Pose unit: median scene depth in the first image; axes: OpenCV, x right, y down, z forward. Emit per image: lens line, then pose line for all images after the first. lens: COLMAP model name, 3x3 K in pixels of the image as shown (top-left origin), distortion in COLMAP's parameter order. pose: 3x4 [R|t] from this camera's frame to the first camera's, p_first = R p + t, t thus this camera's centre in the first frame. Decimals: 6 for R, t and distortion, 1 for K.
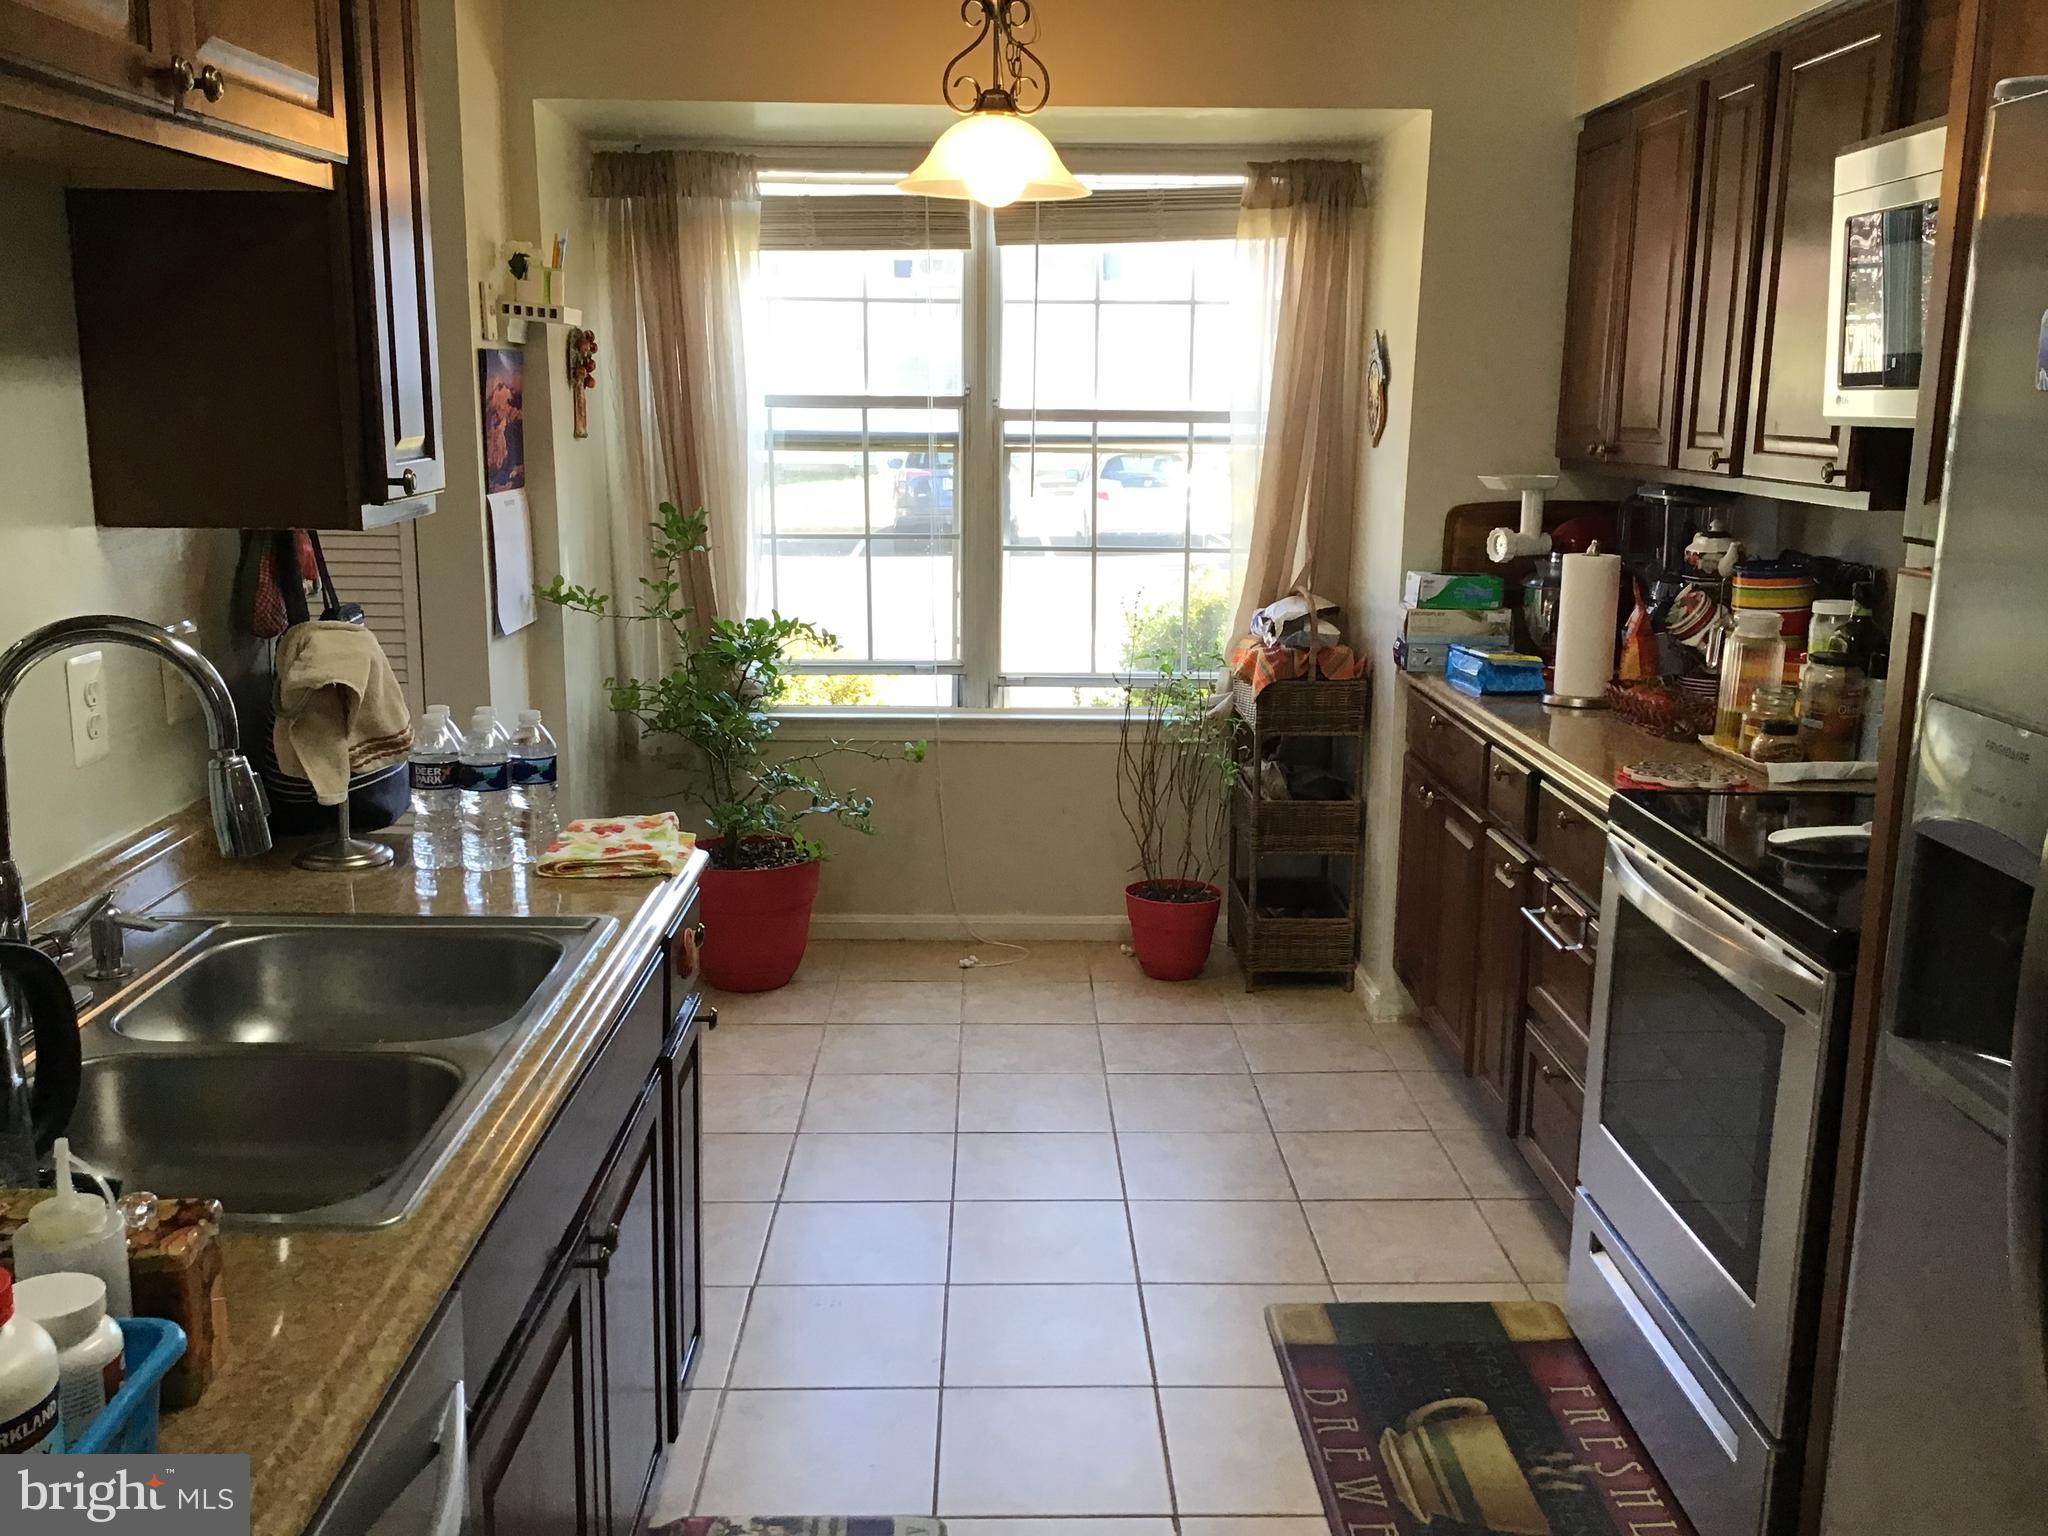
lens RADIAL K [[1845.1, 0, 1028.4], [0, 1845.1, 771.4], [0, 0, 1]] dist [0.125908, -0.231522]
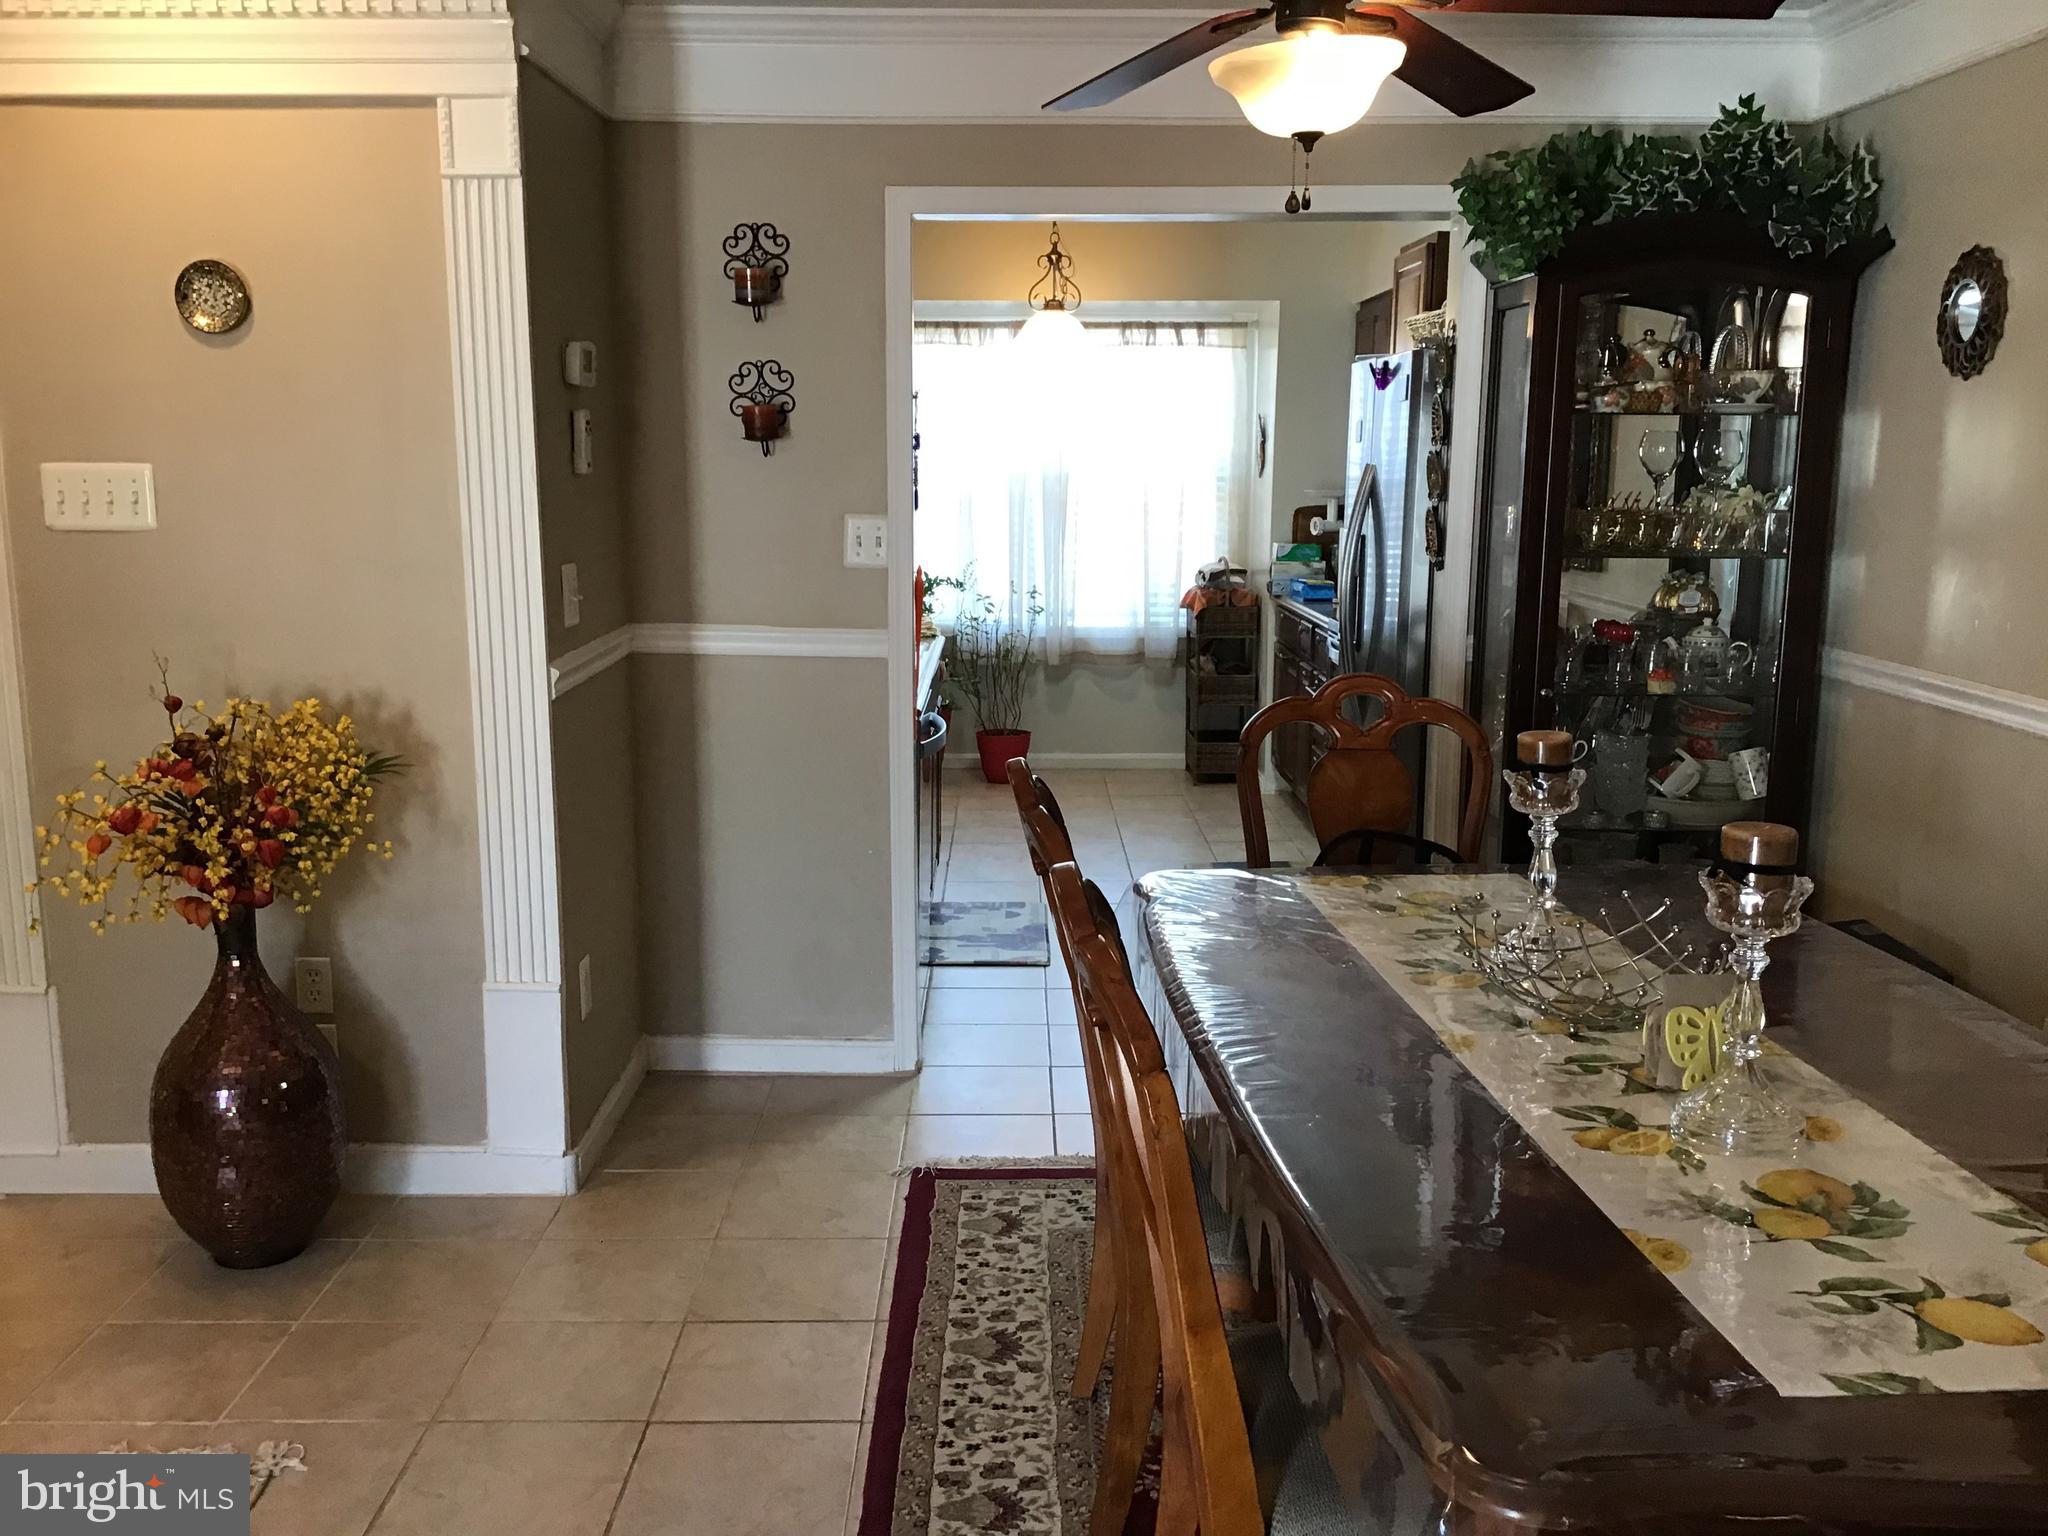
lens RADIAL K [[1845.1, 0, 1028.4], [0, 1845.1, 771.4], [0, 0, 1]] dist [0.125908, -0.231522]
pose [[0.999868, -0.005073, -0.015459, -0.016892], [0.004524, 0.999364, -0.035359, 0.212891], [0.015629, 0.035284, 0.999255, -0.979273]]
